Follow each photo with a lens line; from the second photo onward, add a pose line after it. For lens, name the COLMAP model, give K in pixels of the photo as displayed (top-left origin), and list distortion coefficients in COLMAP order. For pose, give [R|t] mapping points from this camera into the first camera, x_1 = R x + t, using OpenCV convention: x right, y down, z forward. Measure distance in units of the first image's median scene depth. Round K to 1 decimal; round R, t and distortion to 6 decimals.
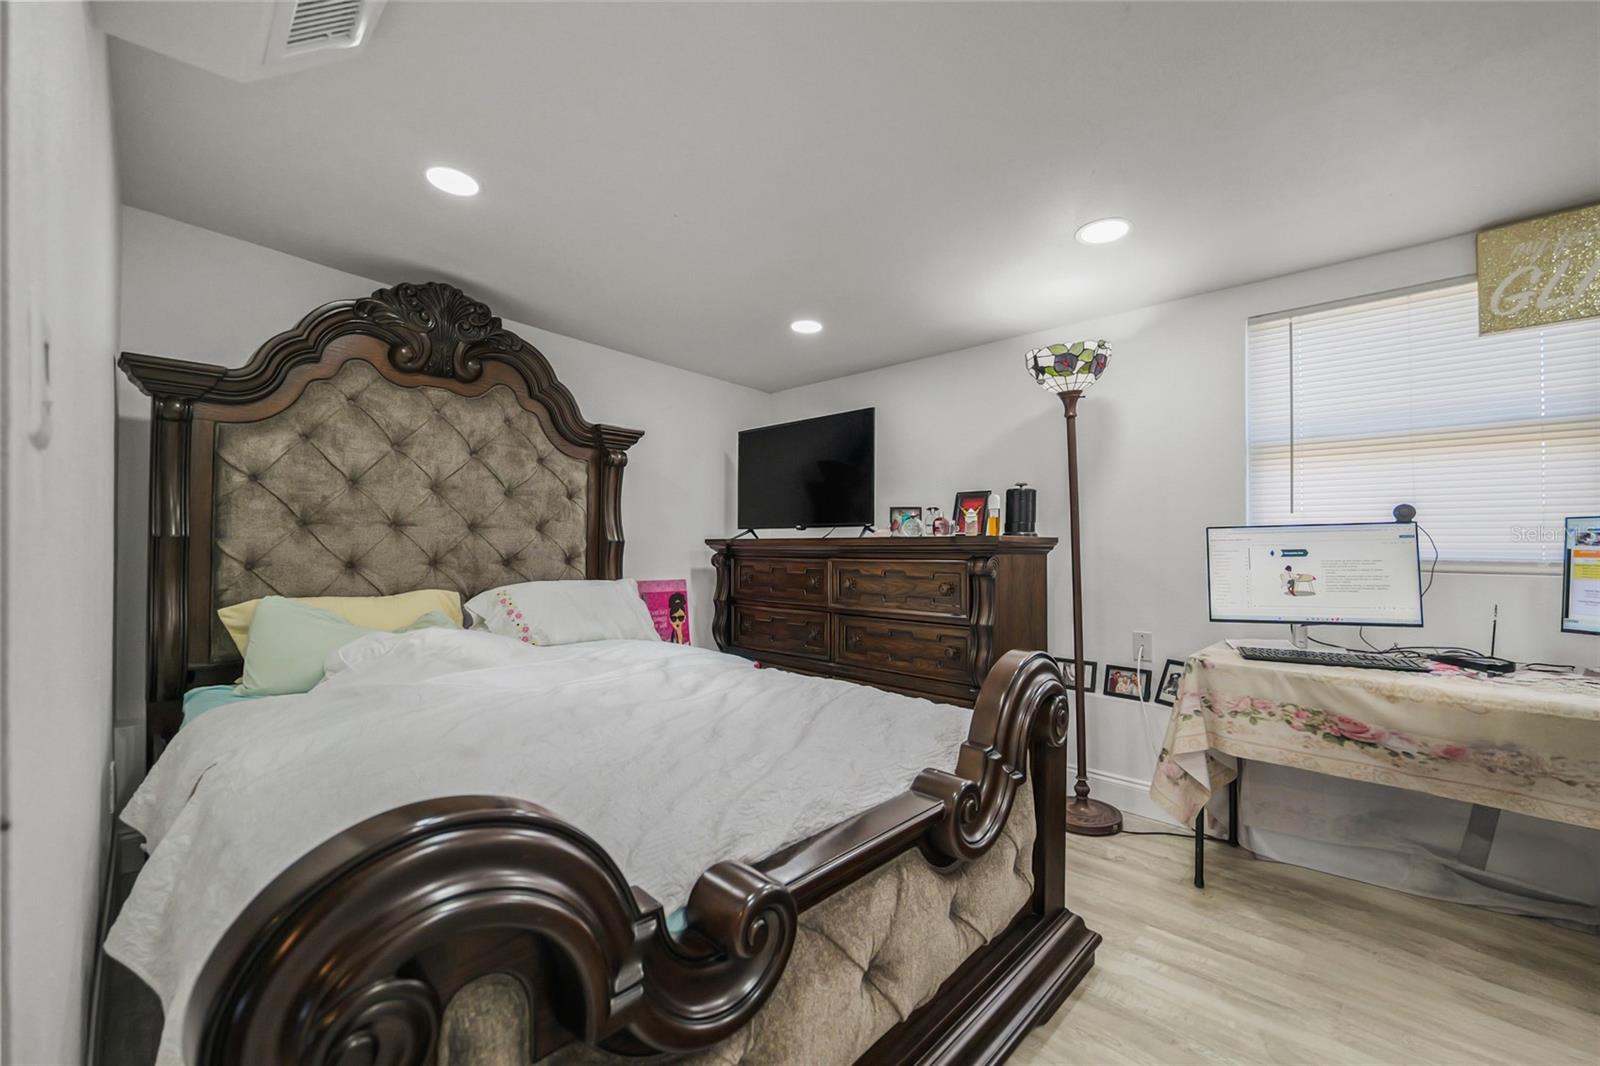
lens RADIAL K [[663.7, 0, 798.3], [0, 663.7, 537.8], [0, 0, 1]] dist [-0.006557, 0.000261]
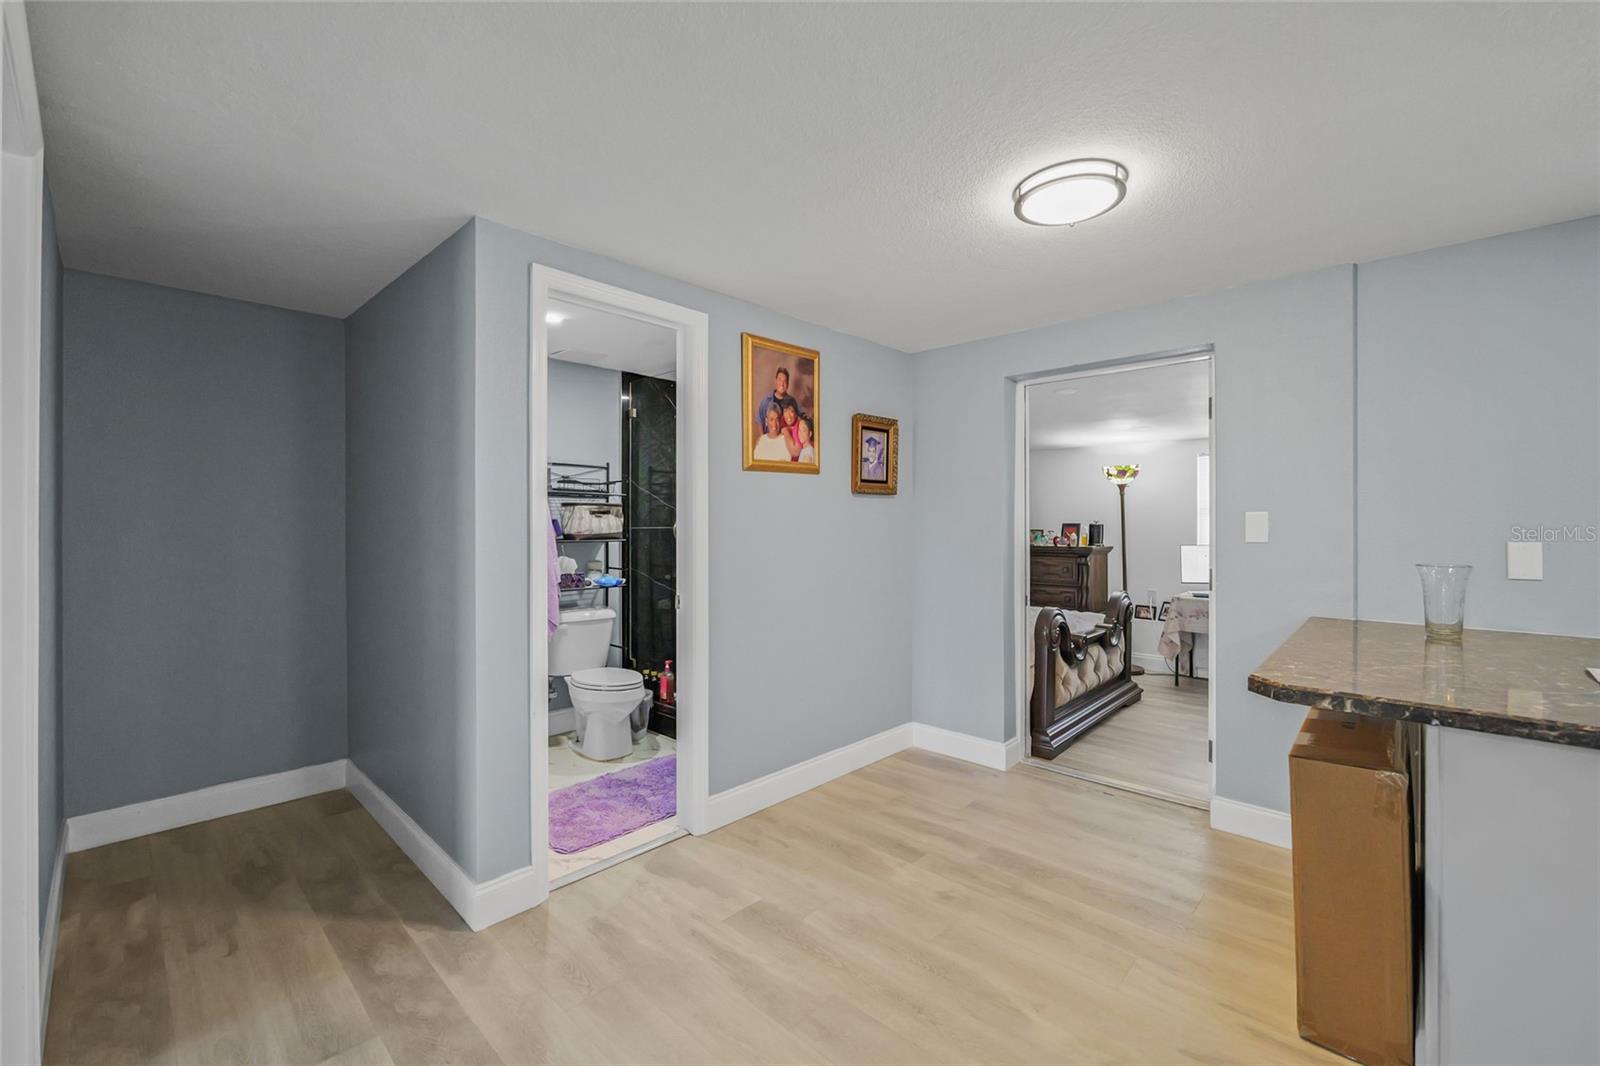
lens RADIAL K [[663.7, 0, 801.3], [0, 663.7, 524.8], [0, 0, 1]] dist [-0.006557, 0.000261]
pose [[0.999771, 0.000486, 0.021417, -0.738900], [-0.000741, 0.999929, 0.011891, -0.105009], [-0.021410, -0.011904, 0.999700, -1.250814]]
